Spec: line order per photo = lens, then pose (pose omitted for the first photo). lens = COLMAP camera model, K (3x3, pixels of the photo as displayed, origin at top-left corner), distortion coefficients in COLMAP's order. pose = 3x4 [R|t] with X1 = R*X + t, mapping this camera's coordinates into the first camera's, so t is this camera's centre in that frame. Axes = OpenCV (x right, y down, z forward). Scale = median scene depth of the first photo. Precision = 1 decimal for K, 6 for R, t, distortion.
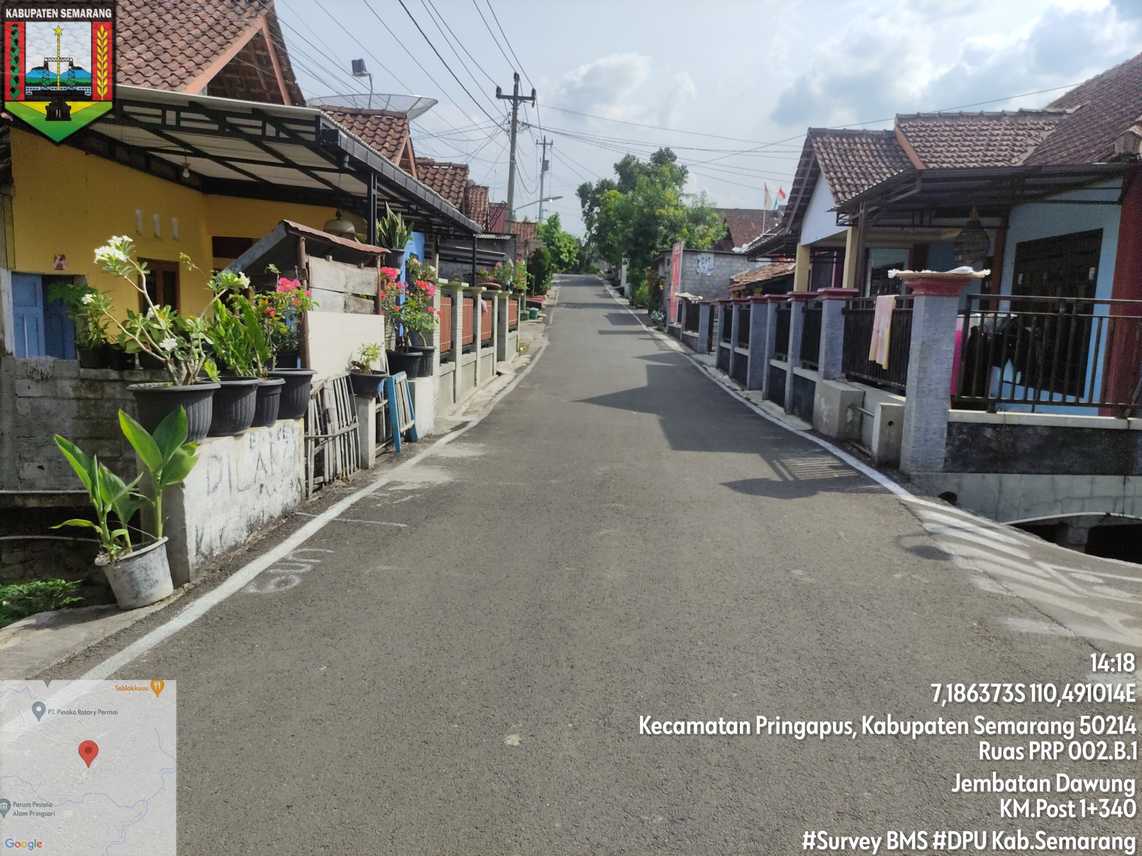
lens RADIAL K [[849.4, 0, 572.8], [0, 849.4, 427.6], [0, 0, 1]] dist [0.051815, -0.057503]
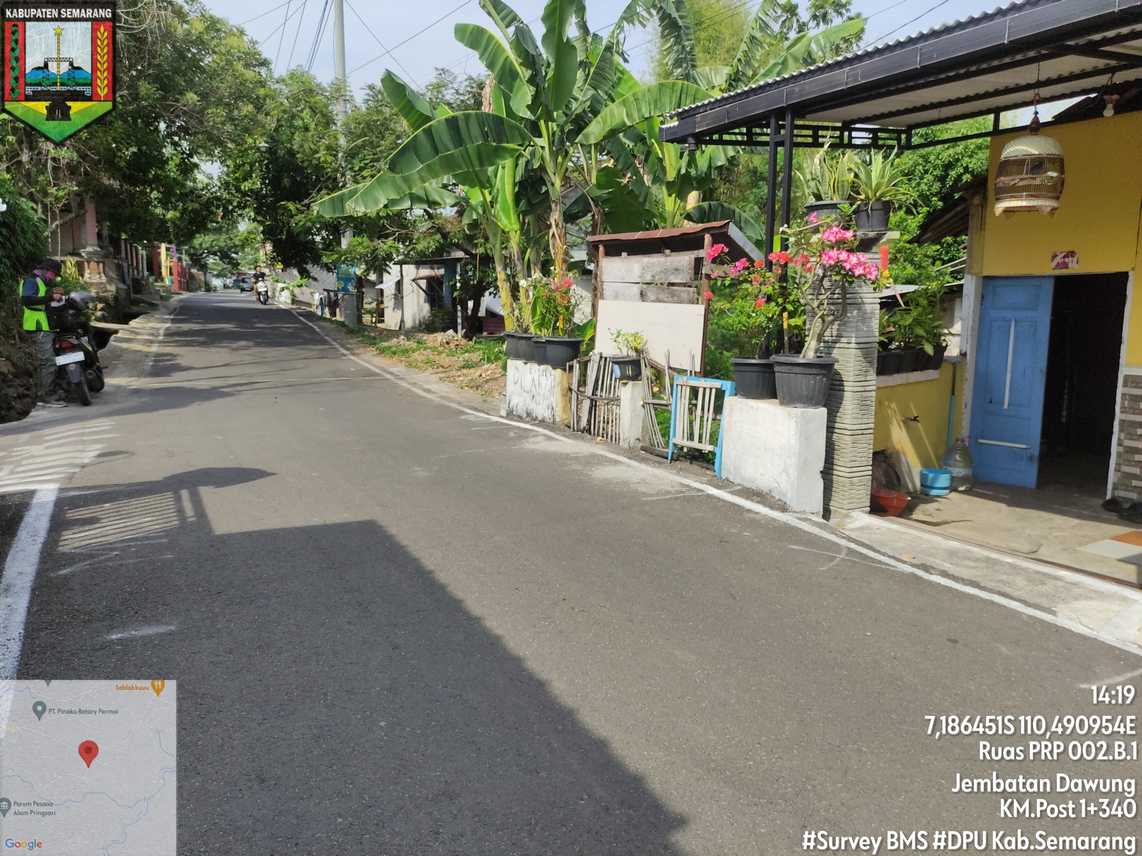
lens RADIAL K [[849.4, 0, 569.2], [0, 849.4, 426.1], [0, 0, 1]] dist [0.051815, -0.057503]
pose [[-0.859096, 0.034898, -0.510624, 0.322013], [-0.106077, 0.963869, 0.244344, -0.208413], [0.500702, 0.264080, -0.824354, 1.664069]]
